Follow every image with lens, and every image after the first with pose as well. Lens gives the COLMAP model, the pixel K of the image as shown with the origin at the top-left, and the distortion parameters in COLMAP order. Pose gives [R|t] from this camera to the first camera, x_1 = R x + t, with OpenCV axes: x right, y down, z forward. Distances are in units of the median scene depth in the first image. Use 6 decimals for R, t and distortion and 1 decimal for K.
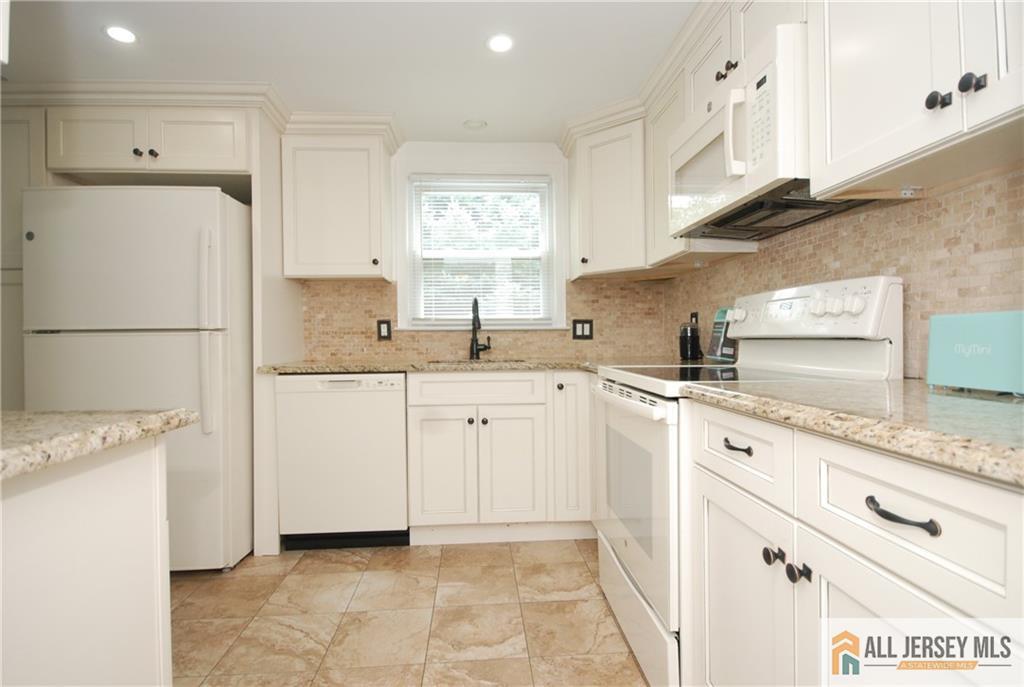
lens RADIAL K [[504.3, 0, 492.3], [0, 504.3, 341.1], [0, 0, 1]] dist [0.000830, 0.000060]
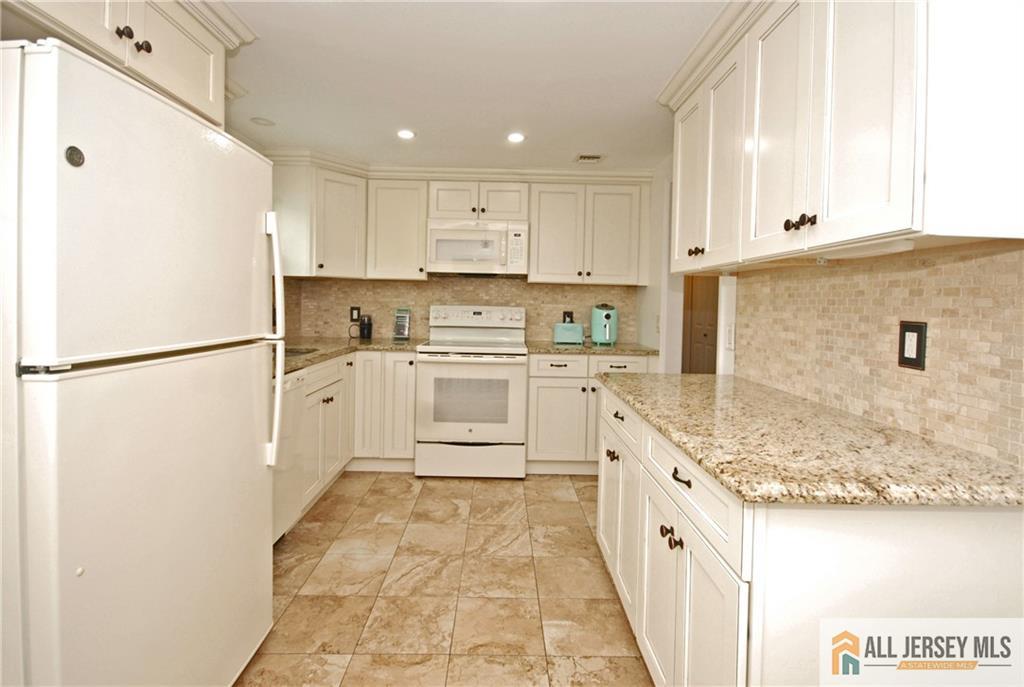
lens RADIAL K [[523.4, 0, 513.7], [0, 523.4, 306.8], [0, 0, 1]] dist [0.001071, 0.000186]
pose [[0.010656, -0.000992, 0.999943, -1.344147], [-0.018860, 0.999821, 0.001193, -0.078085], [-0.999765, -0.018872, 0.010635, 0.584543]]
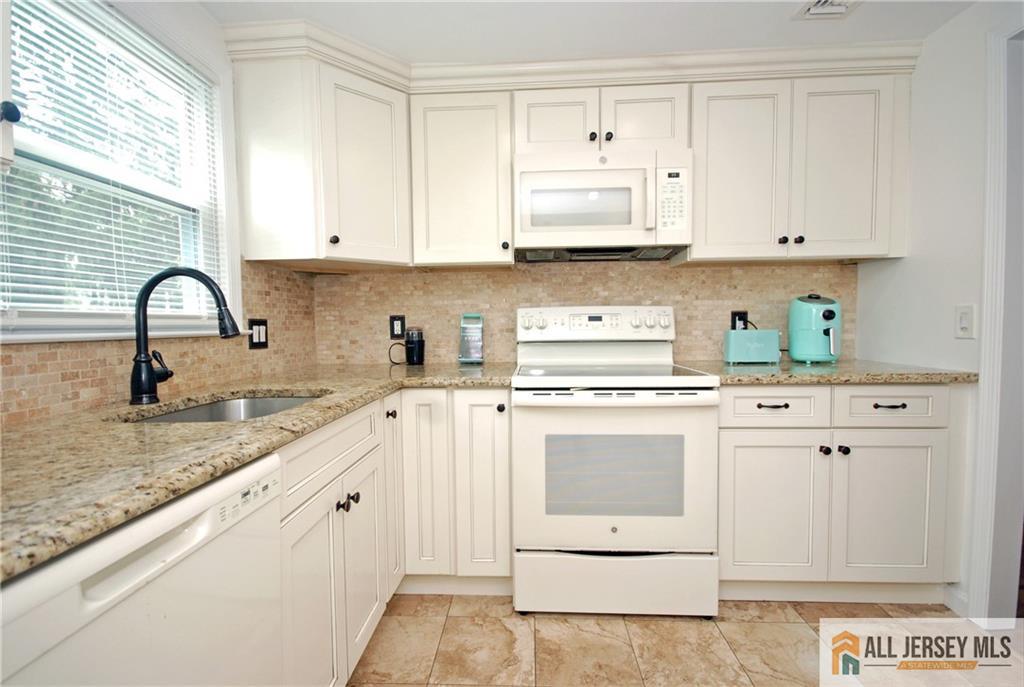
lens RADIAL K [[481.6, 0, 503.3], [0, 481.6, 340.2], [0, 0, 1]] dist [0.000060, -0.000483]
pose [[0.087147, -0.028598, 0.995785, -0.578742], [0.015533, 0.999505, 0.027346, -0.036493], [-0.996074, 0.013085, 0.087548, 0.826207]]
